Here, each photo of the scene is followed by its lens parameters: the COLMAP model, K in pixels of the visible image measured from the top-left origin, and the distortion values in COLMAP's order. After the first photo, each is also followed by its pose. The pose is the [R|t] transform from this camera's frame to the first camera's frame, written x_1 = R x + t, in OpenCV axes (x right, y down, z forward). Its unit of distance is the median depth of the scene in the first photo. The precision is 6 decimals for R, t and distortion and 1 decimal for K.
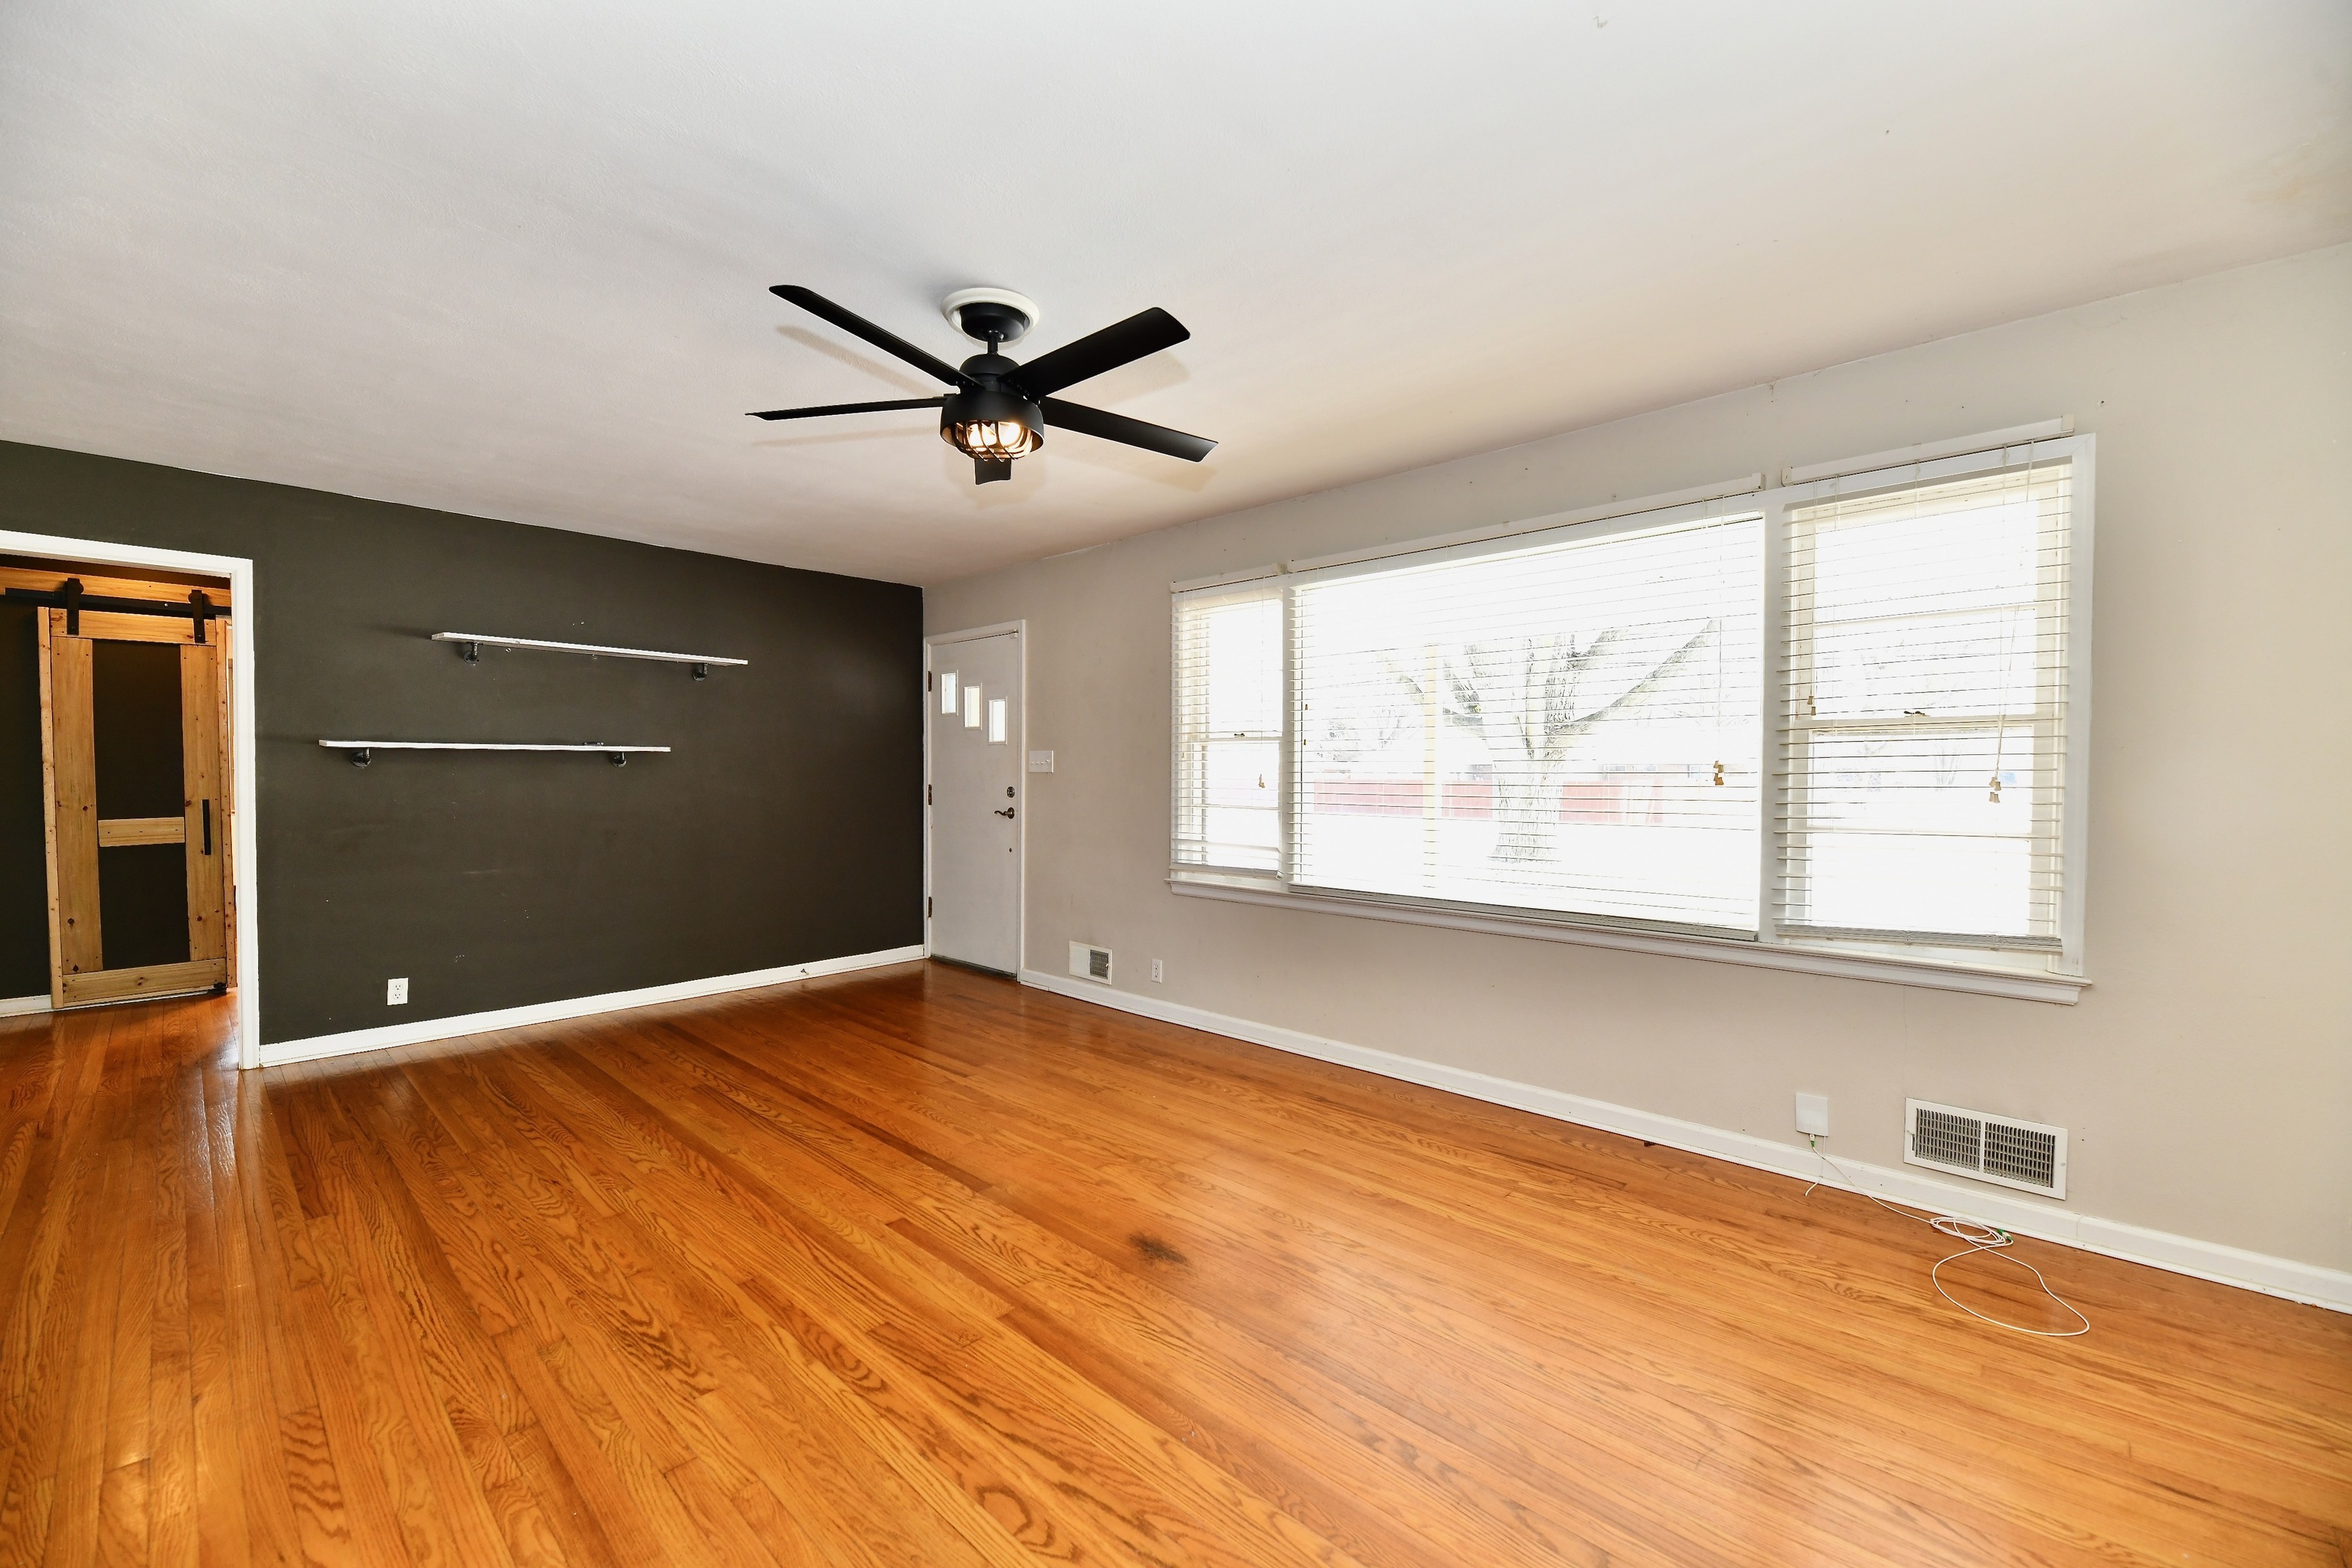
lens RADIAL K [[942.0, 0, 1168.1], [0, 942.0, 790.2], [0, 0, 1]] dist [0.002091, -0.004137]
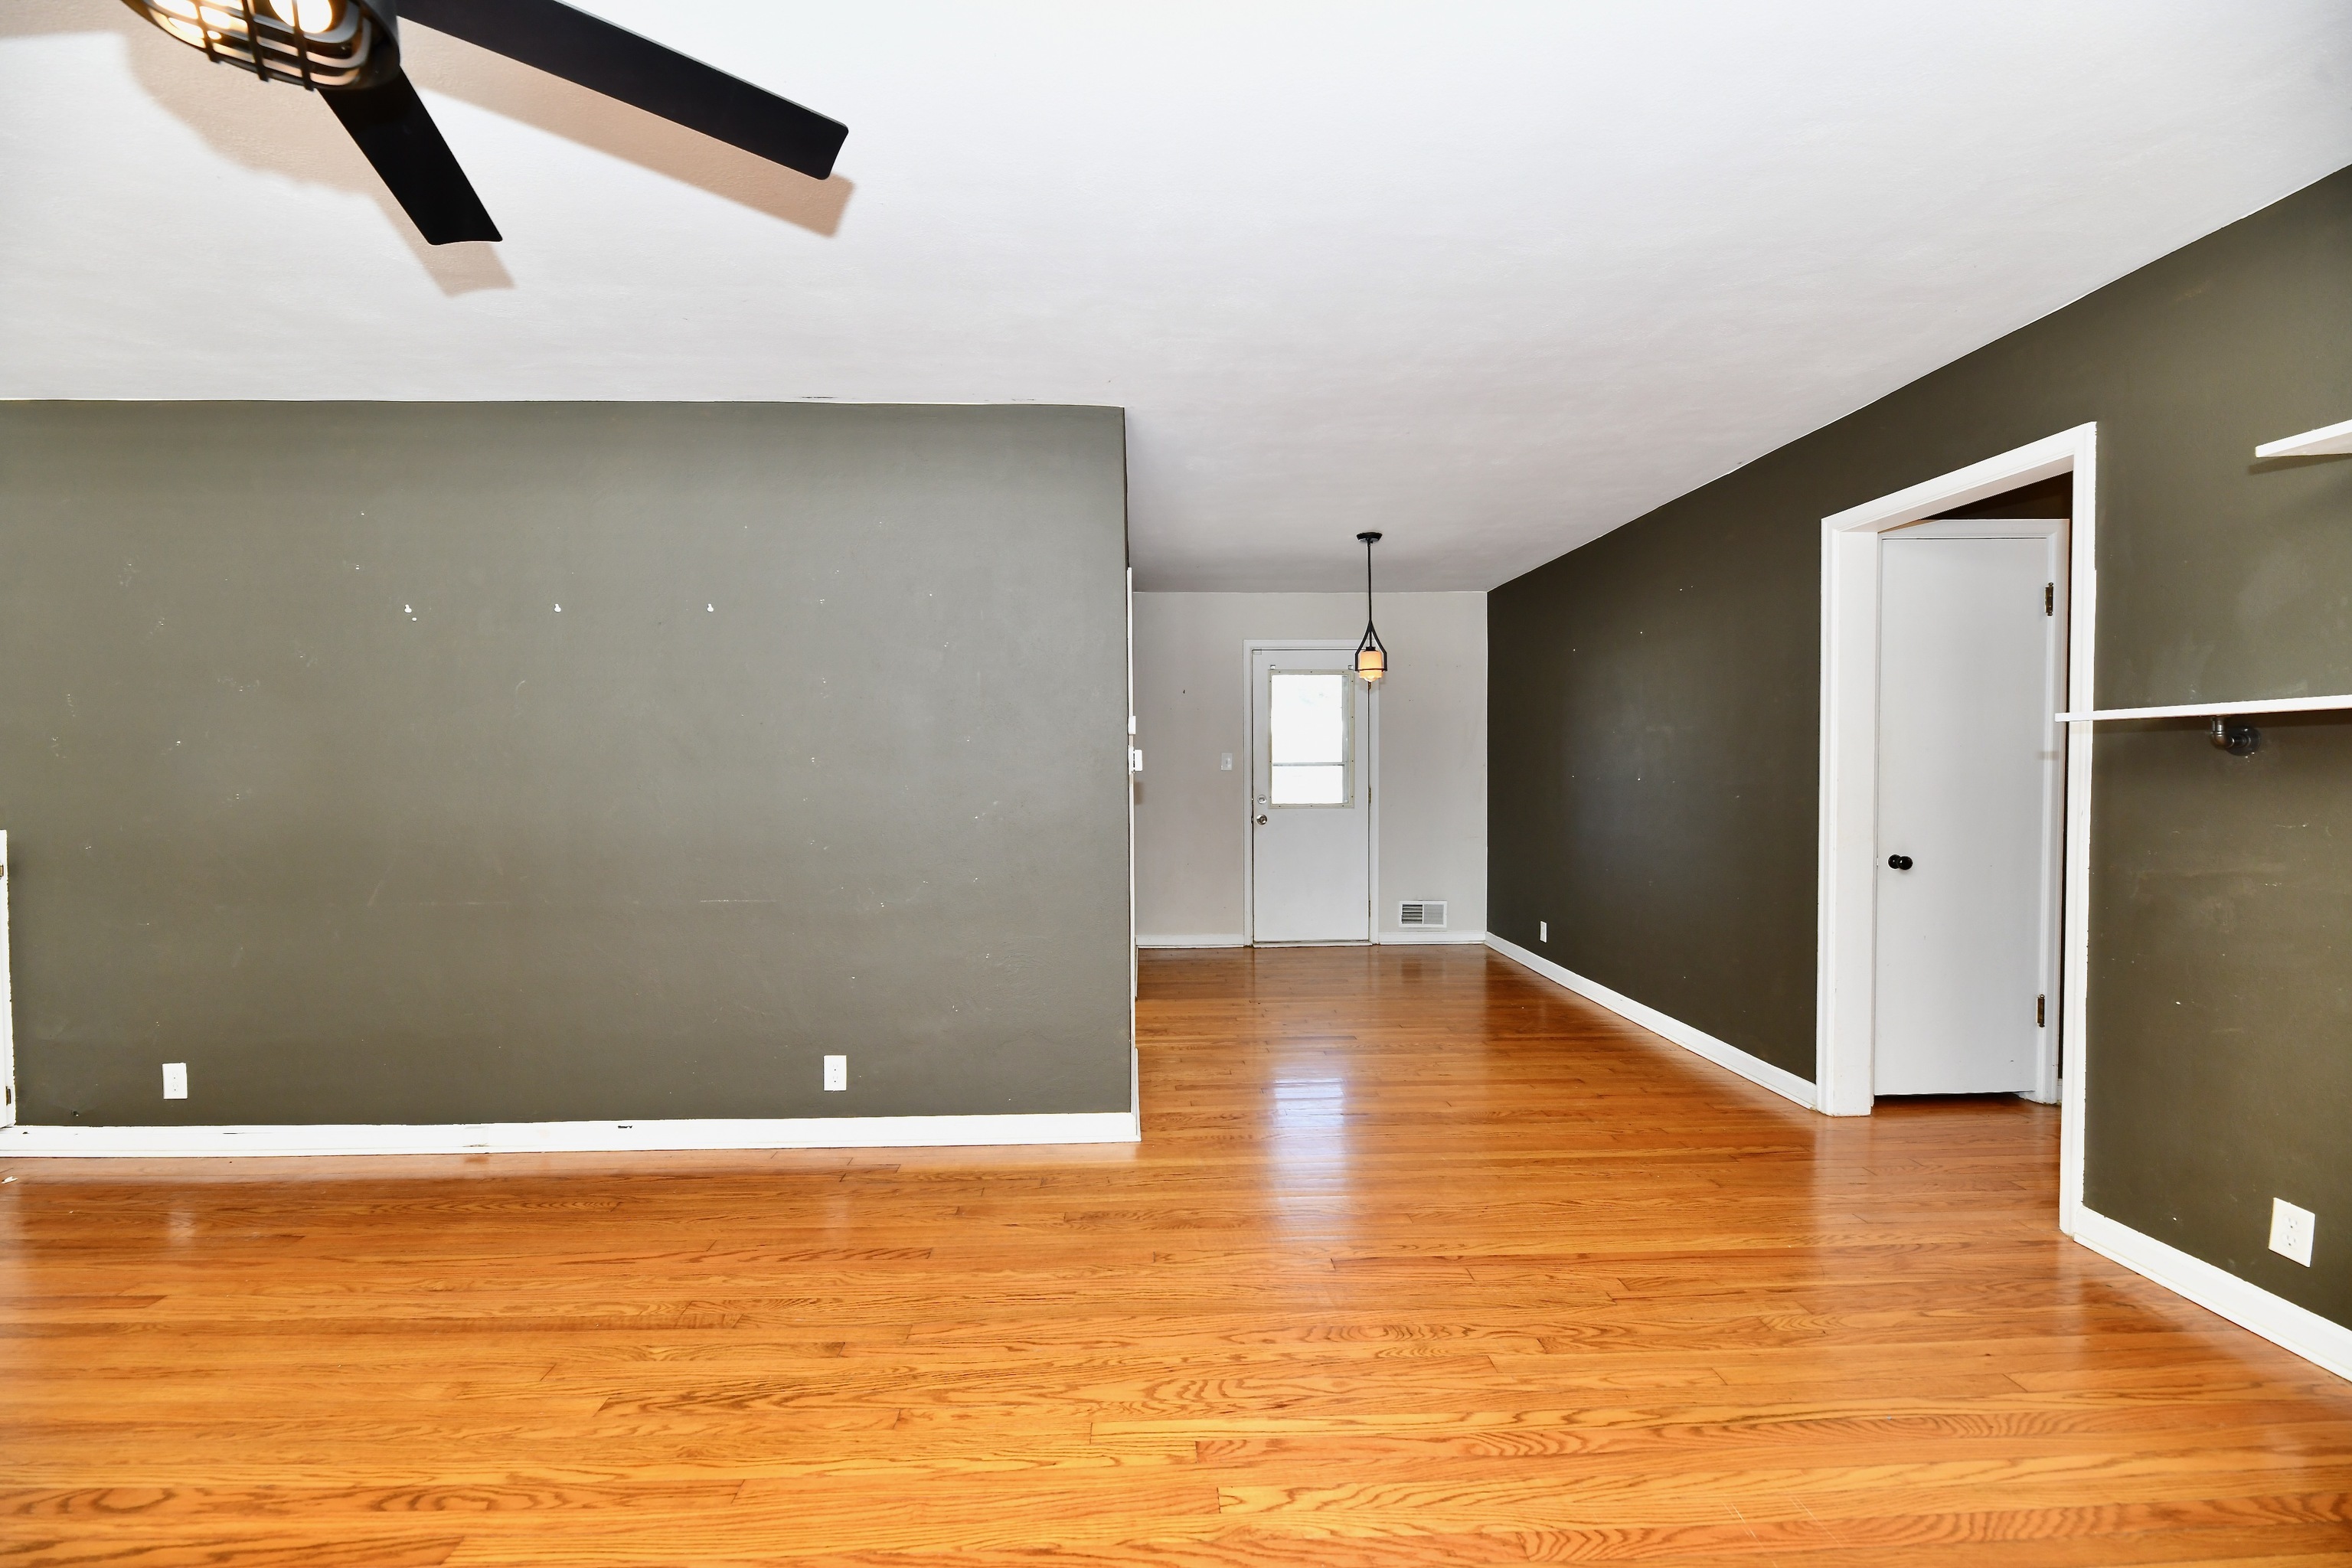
lens RADIAL K [[942.0, 0, 1168.1], [0, 942.0, 790.2], [0, 0, 1]] dist [0.002091, -0.004137]
pose [[-0.703599, 0.019232, -0.710337, -0.147953], [-0.008802, 0.999321, 0.035774, -0.028965], [0.710543, 0.031423, -0.702952, 1.411081]]
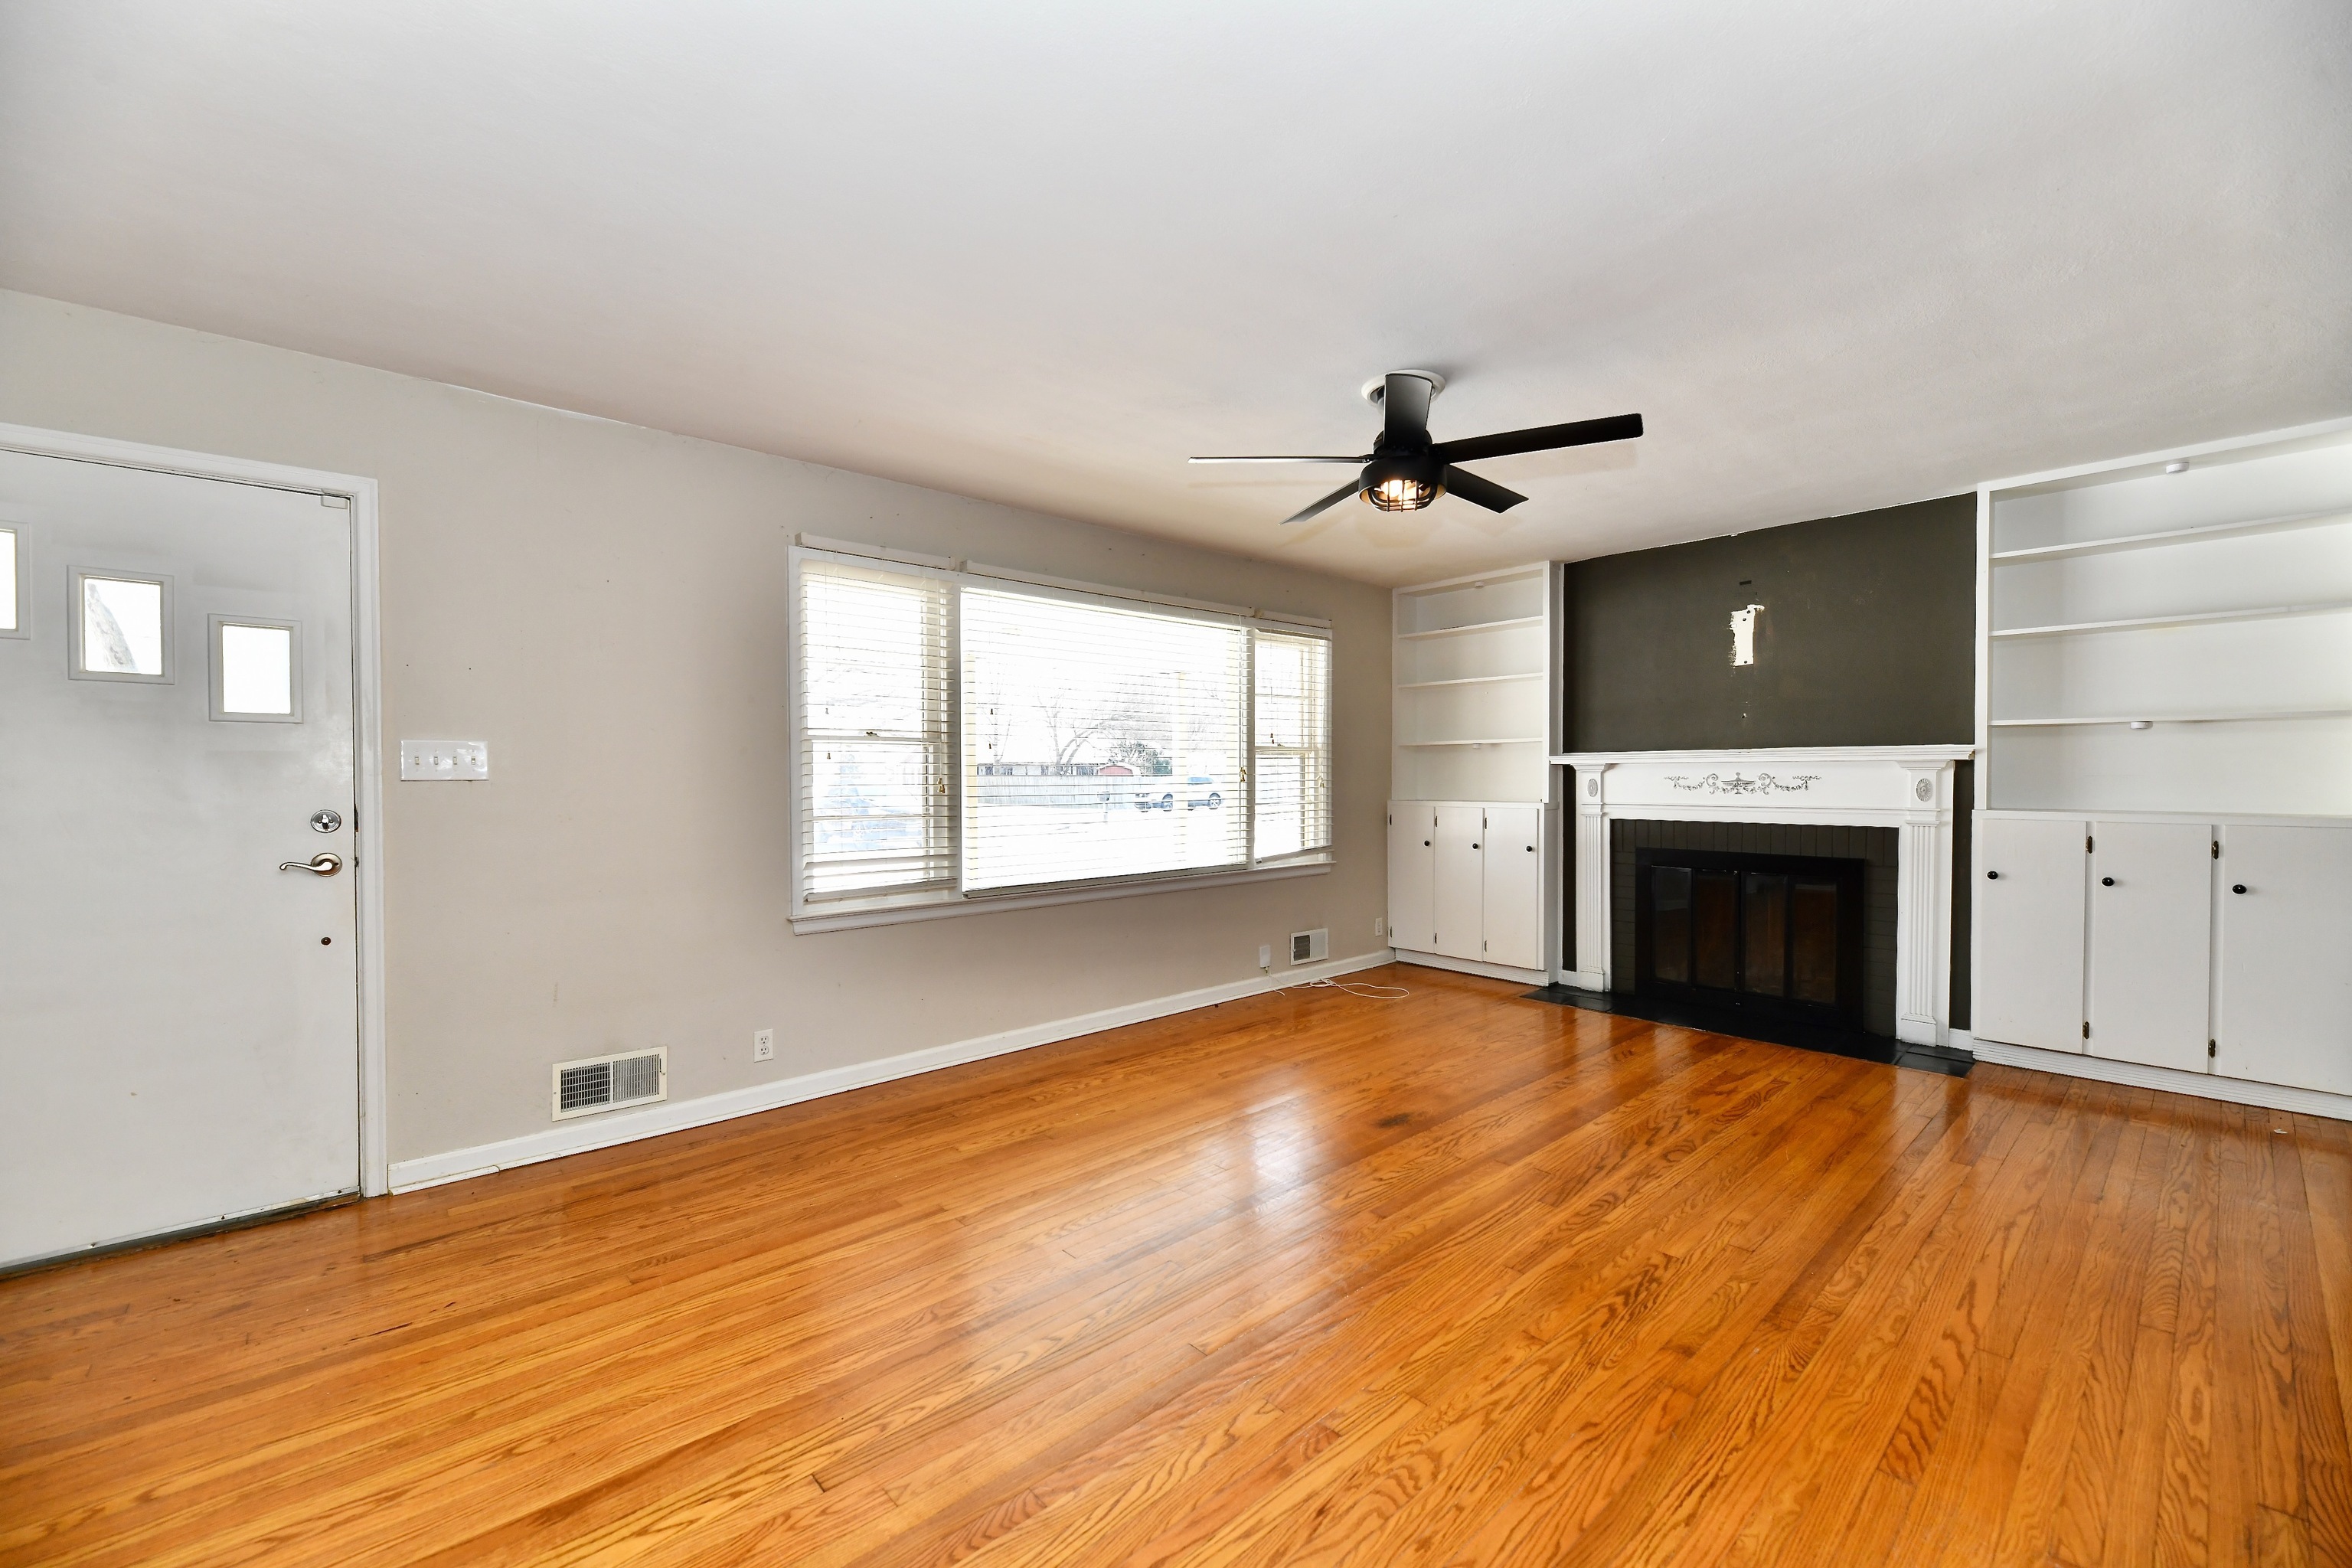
lens RADIAL K [[942.0, 0, 1168.1], [0, 942.0, 790.2], [0, 0, 1]] dist [0.002091, -0.004137]
pose [[0.086172, -0.017925, 0.996119, -1.227894], [0.024968, 0.999563, 0.015827, -0.021787], [-0.995967, 0.023507, 0.086581, 1.050000]]
